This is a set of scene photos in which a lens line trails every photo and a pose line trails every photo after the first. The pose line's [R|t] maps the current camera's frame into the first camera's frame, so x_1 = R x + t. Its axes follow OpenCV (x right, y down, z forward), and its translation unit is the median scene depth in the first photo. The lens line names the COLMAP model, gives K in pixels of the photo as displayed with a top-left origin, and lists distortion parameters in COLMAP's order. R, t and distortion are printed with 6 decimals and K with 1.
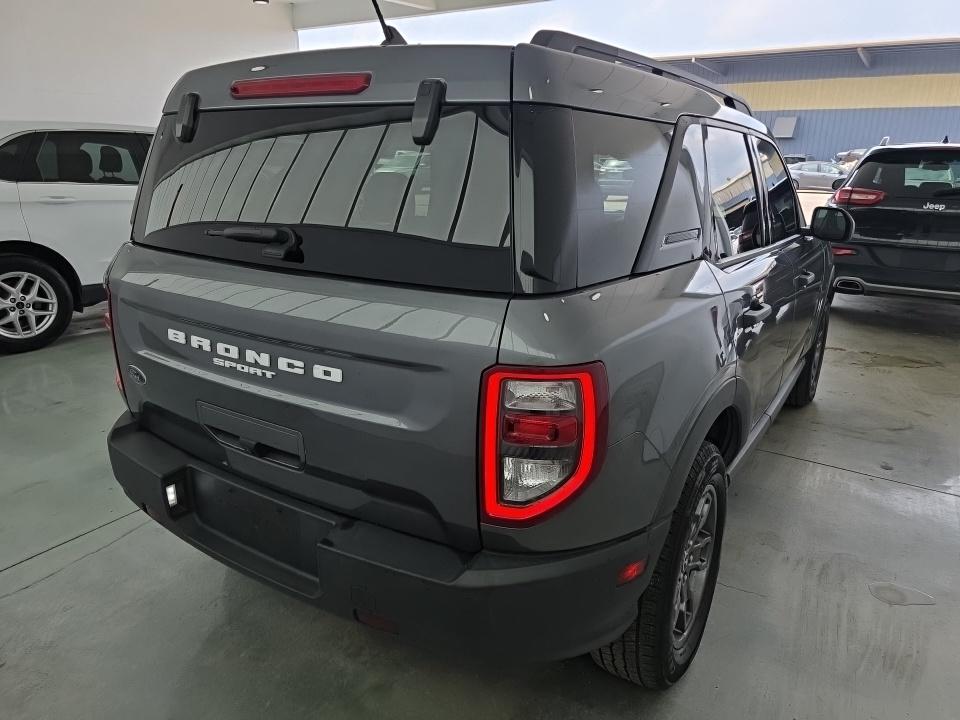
lens RADIAL K [[680.8, 0, 482.2], [0, 680.8, 366.5], [0, 0, 1]] dist [-0.005828, -0.004950]
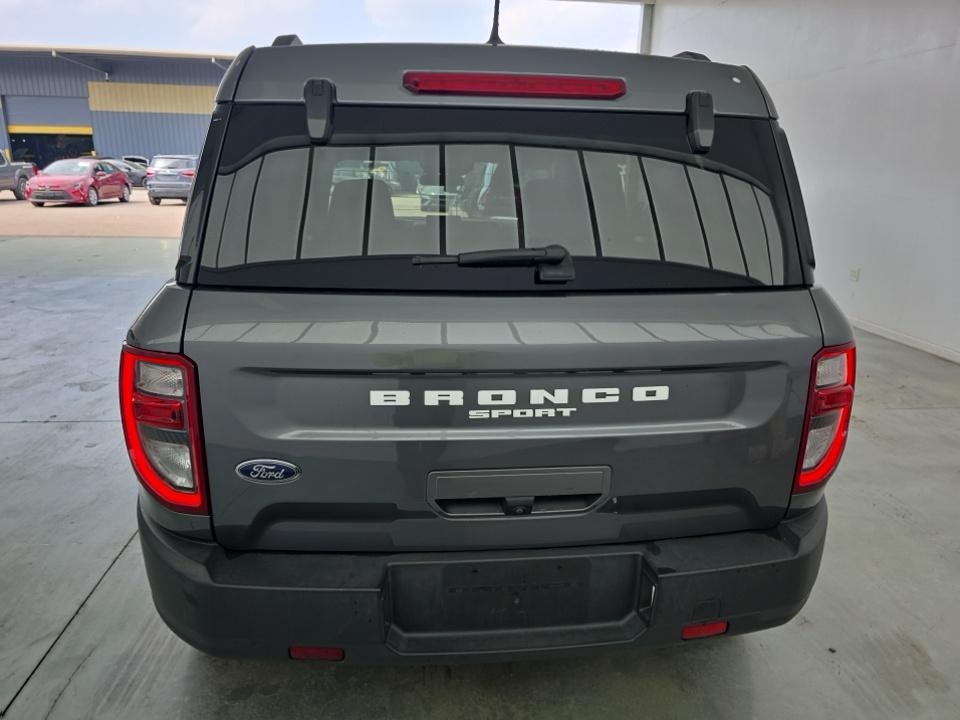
lens RADIAL K [[680.8, 0, 485.6], [0, 680.8, 353.8], [0, 0, 1]] dist [-0.005828, -0.004950]
pose [[0.786877, -0.165390, 0.594534, -0.894924], [0.181599, 0.982817, 0.033054, -0.108883], [-0.589785, 0.081958, 0.803391, 0.348453]]
